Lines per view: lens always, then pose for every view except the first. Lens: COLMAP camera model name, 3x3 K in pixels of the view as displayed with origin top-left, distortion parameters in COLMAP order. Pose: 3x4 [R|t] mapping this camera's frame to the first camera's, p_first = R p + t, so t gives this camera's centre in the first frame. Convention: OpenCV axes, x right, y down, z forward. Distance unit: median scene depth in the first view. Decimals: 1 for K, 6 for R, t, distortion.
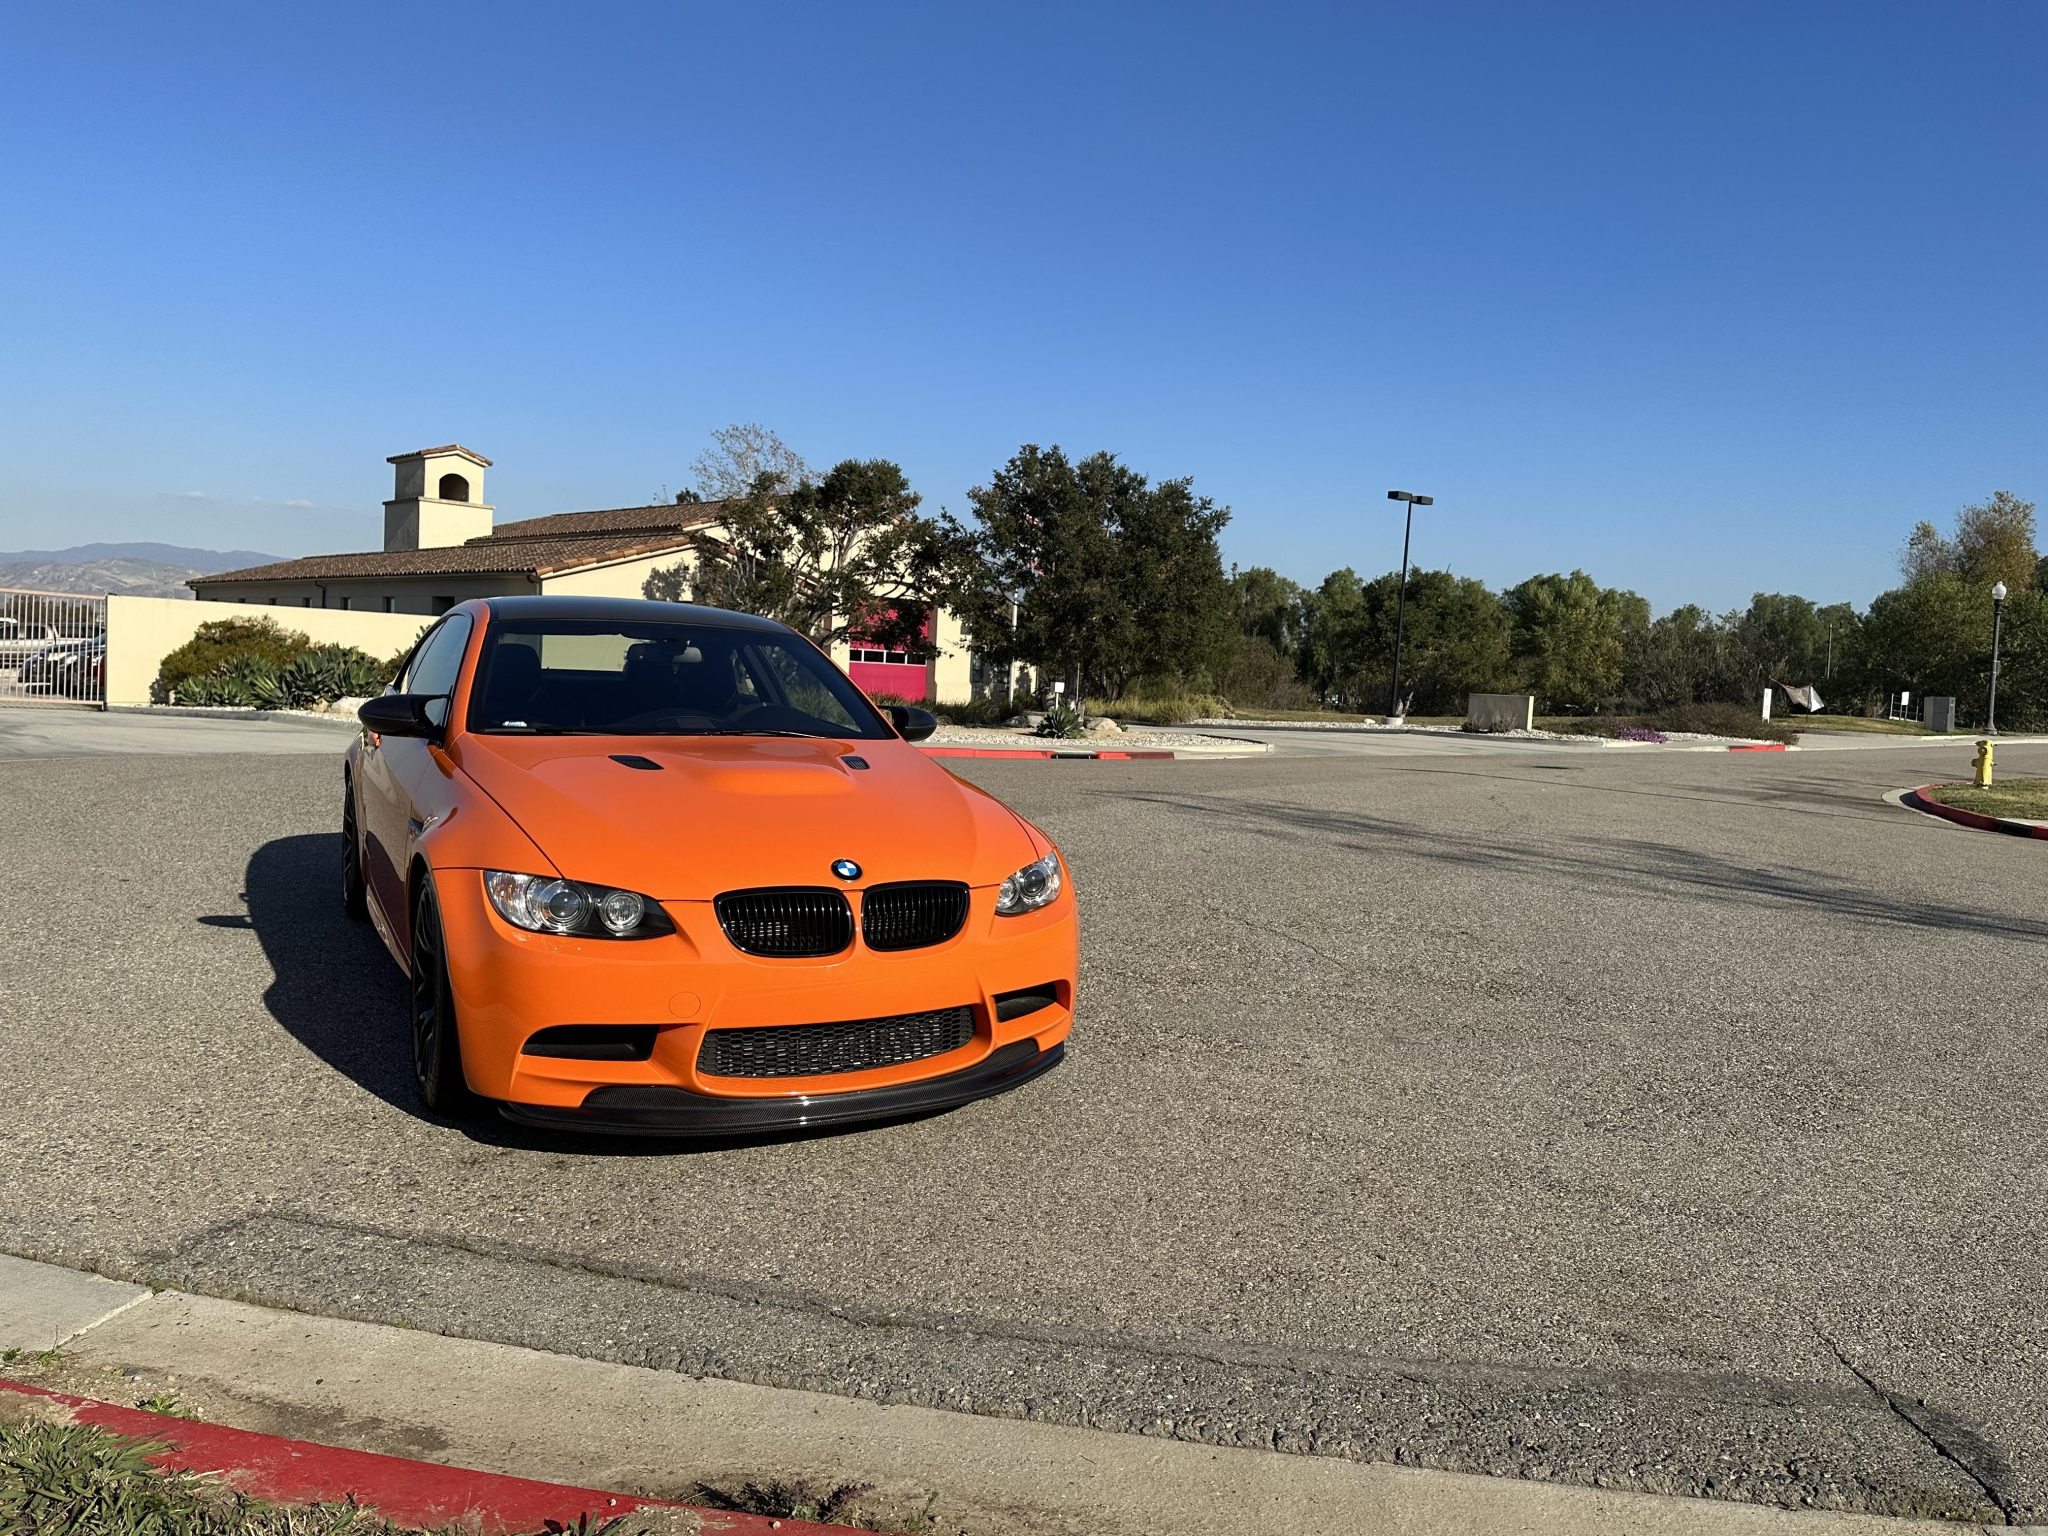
lens RADIAL K [[1426.6, 0, 1033.9], [0, 1426.6, 772.2], [0, 0, 1]] dist [0.105914, -0.159014]
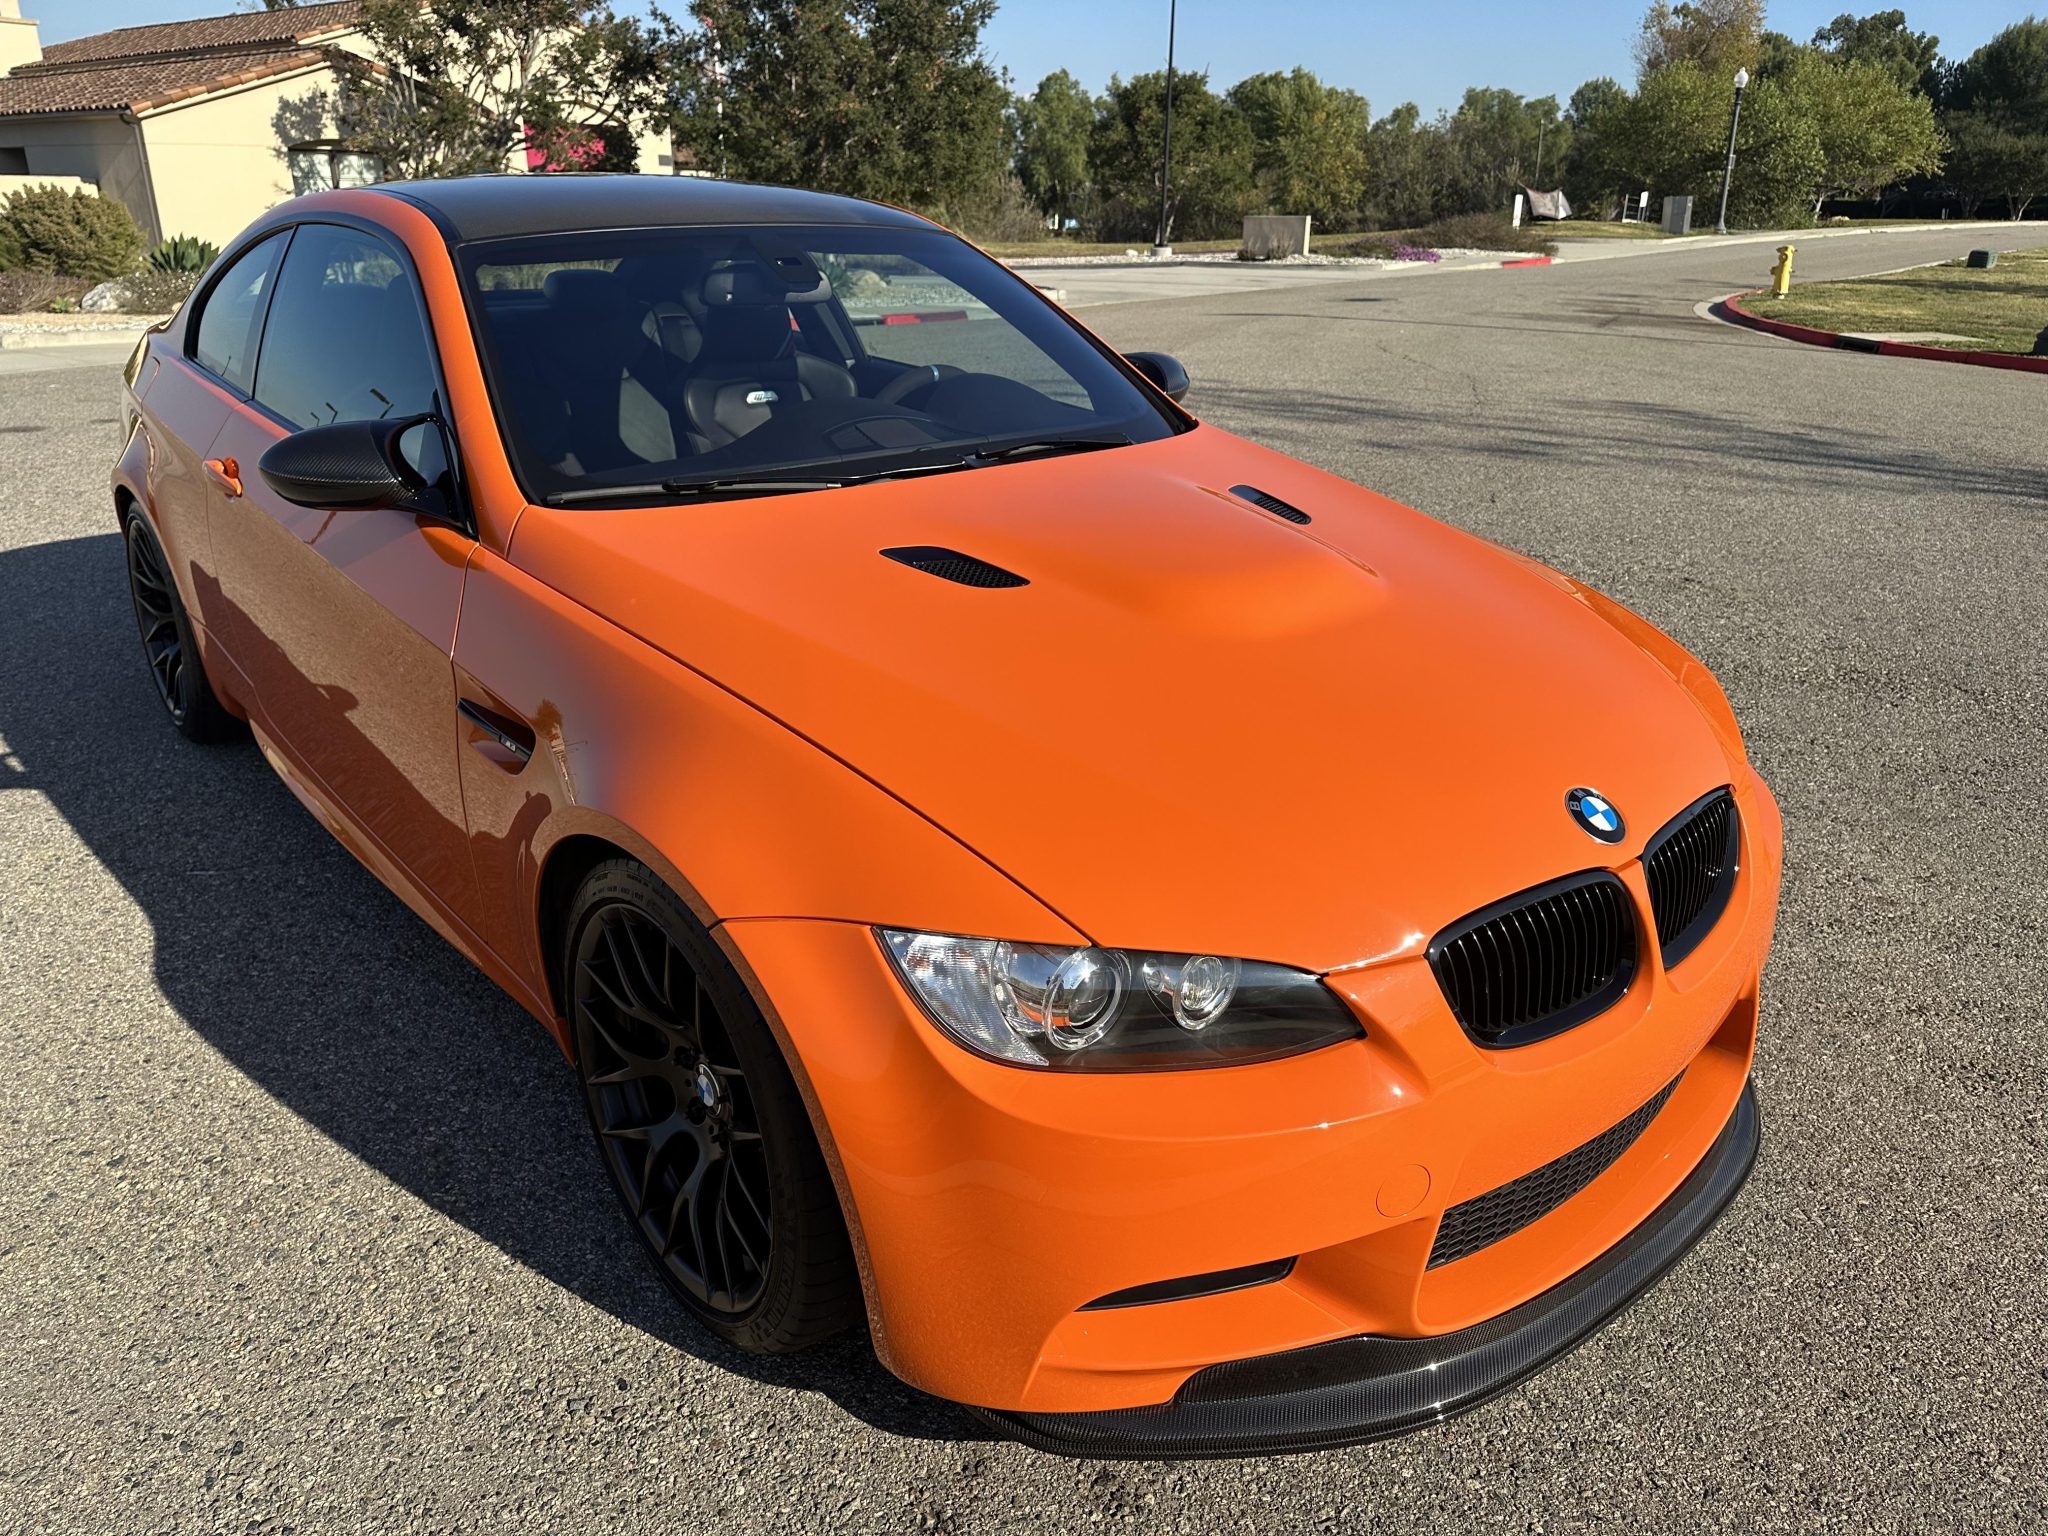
lens RADIAL K [[1441.1, 0, 1013.2], [0, 1441.1, 765.8], [0, 0, 1]] dist [0.022176, -0.031167]
pose [[0.979853, -0.110214, 0.166558, -0.044806], [0.055246, 0.950982, 0.304272, -0.011453], [-0.191929, -0.288940, 0.937911, 0.067593]]
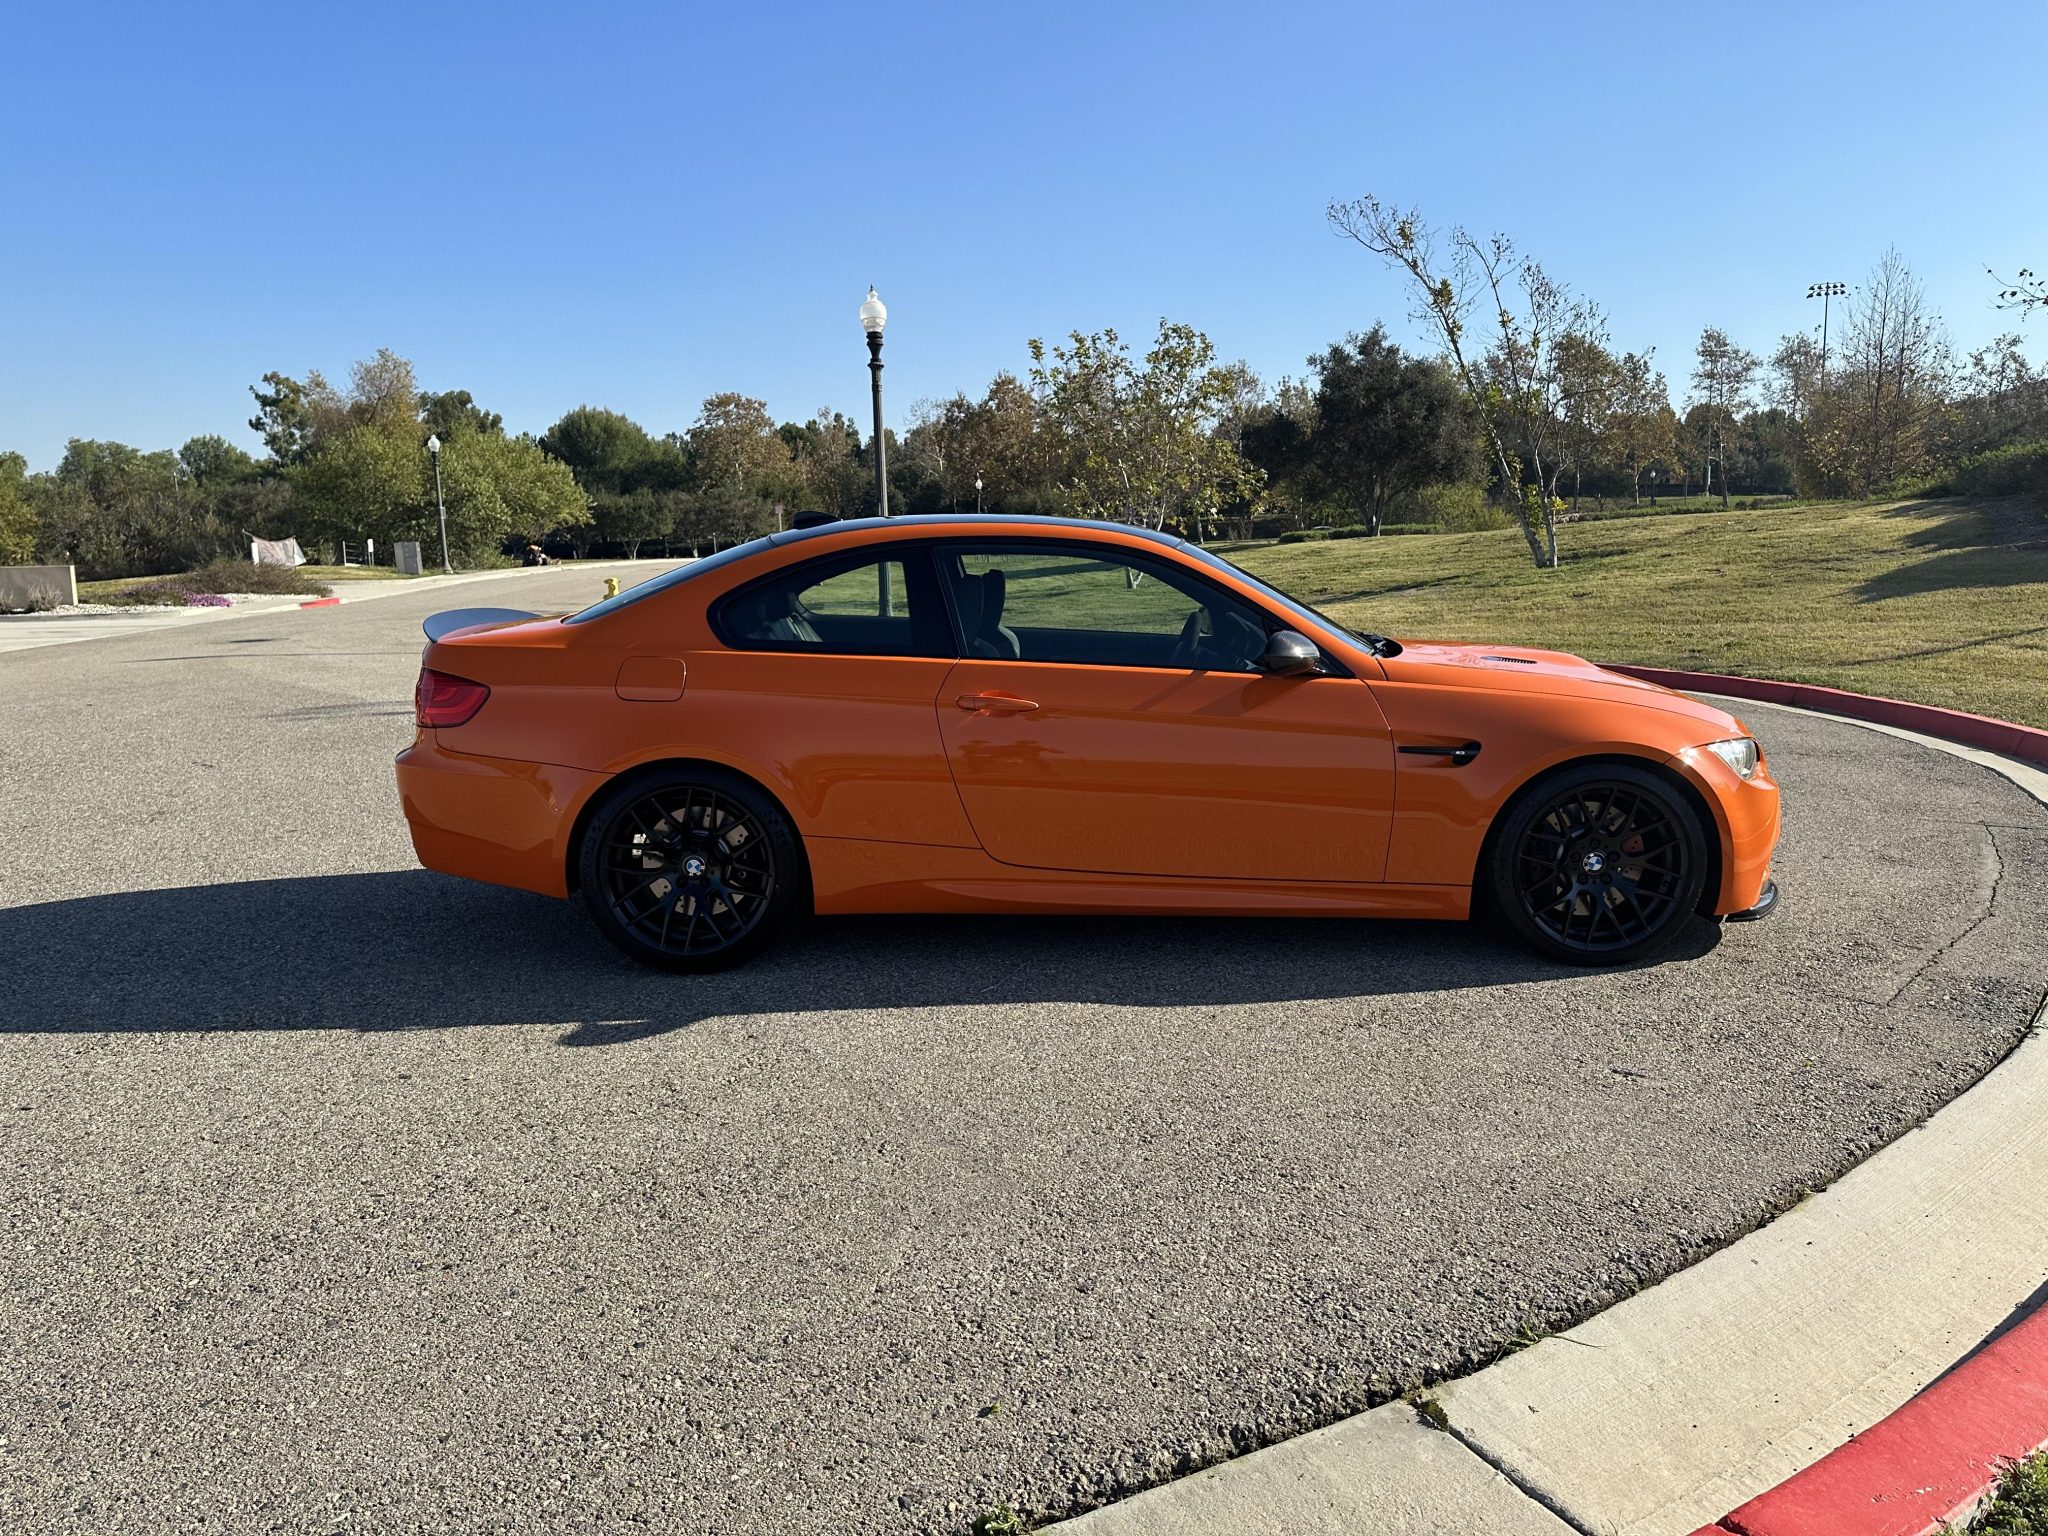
lens RADIAL K [[1426.6, 0, 1033.9], [0, 1426.6, 772.2], [0, 0, 1]] dist [0.105914, -0.159014]
pose [[0.463086, -0.188058, 0.866132, -0.193157], [0.096538, 0.982119, 0.161626, -0.018682], [-0.881040, 0.008768, 0.472960, 0.102063]]
